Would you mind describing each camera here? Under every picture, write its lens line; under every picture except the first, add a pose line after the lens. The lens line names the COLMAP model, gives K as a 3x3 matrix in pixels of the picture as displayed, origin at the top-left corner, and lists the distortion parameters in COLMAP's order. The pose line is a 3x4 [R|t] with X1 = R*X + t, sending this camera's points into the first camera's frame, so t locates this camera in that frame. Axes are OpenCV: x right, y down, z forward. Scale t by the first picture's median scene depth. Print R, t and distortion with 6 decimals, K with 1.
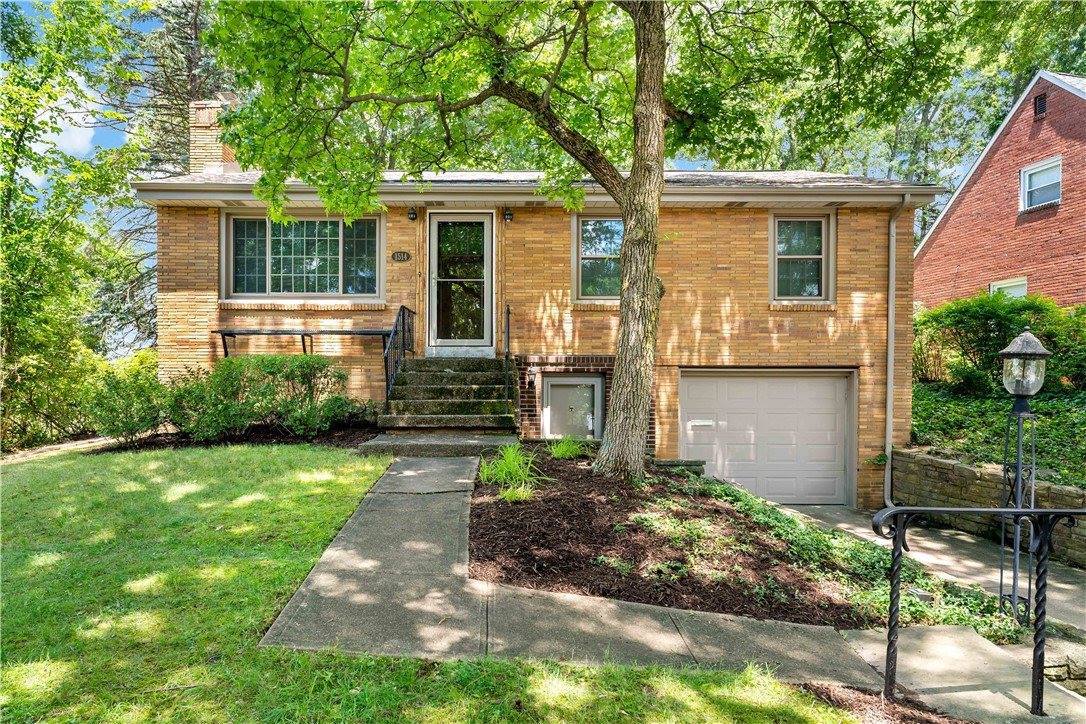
lens RADIAL K [[633.2, 0, 542.6], [0, 633.2, 370.7], [0, 0, 1]] dist [0.006787, 0.002805]
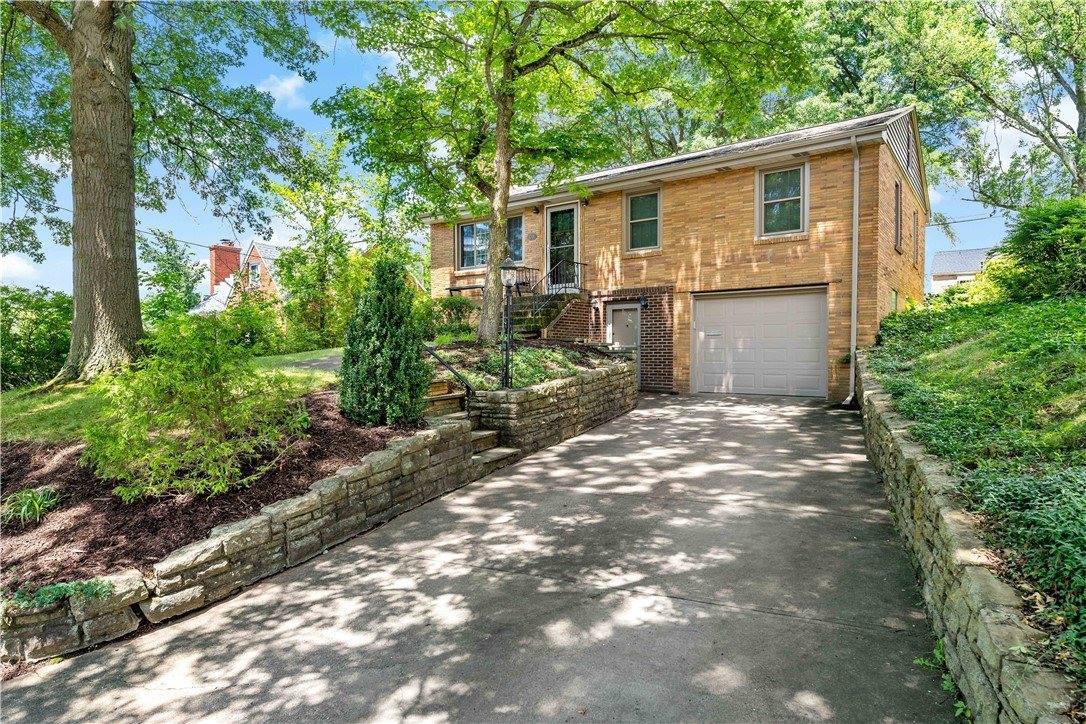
lens RADIAL K [[633.2, 0, 541.8], [0, 633.2, 359.3], [0, 0, 1]] dist [0.006787, 0.002805]
pose [[0.803243, -0.001137, -0.595651, 0.785217], [0.008741, 0.999913, 0.009878, 0.124210], [0.595588, -0.013141, 0.803183, -0.315817]]
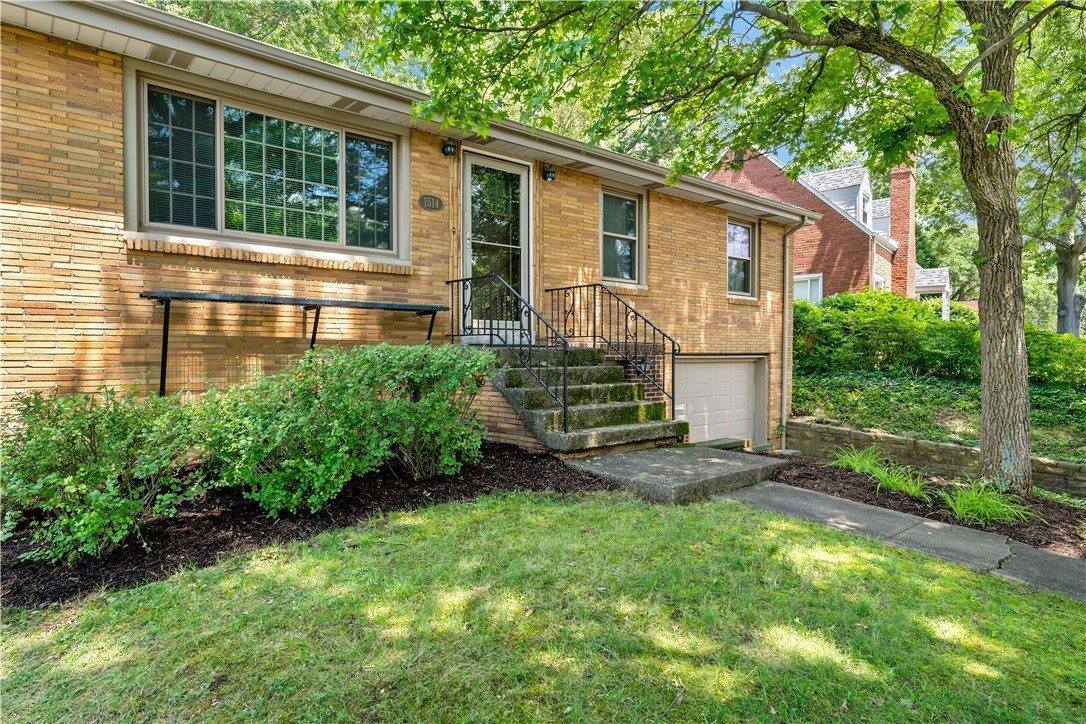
lens RADIAL K [[633.2, 0, 544.4], [0, 633.2, 362.7], [0, 0, 1]] dist [0.006787, 0.002805]
pose [[0.755407, -0.012541, 0.655136, -0.600513], [-0.001971, 0.999769, 0.021411, -0.013837], [-0.655253, -0.017466, 0.755207, 0.367912]]
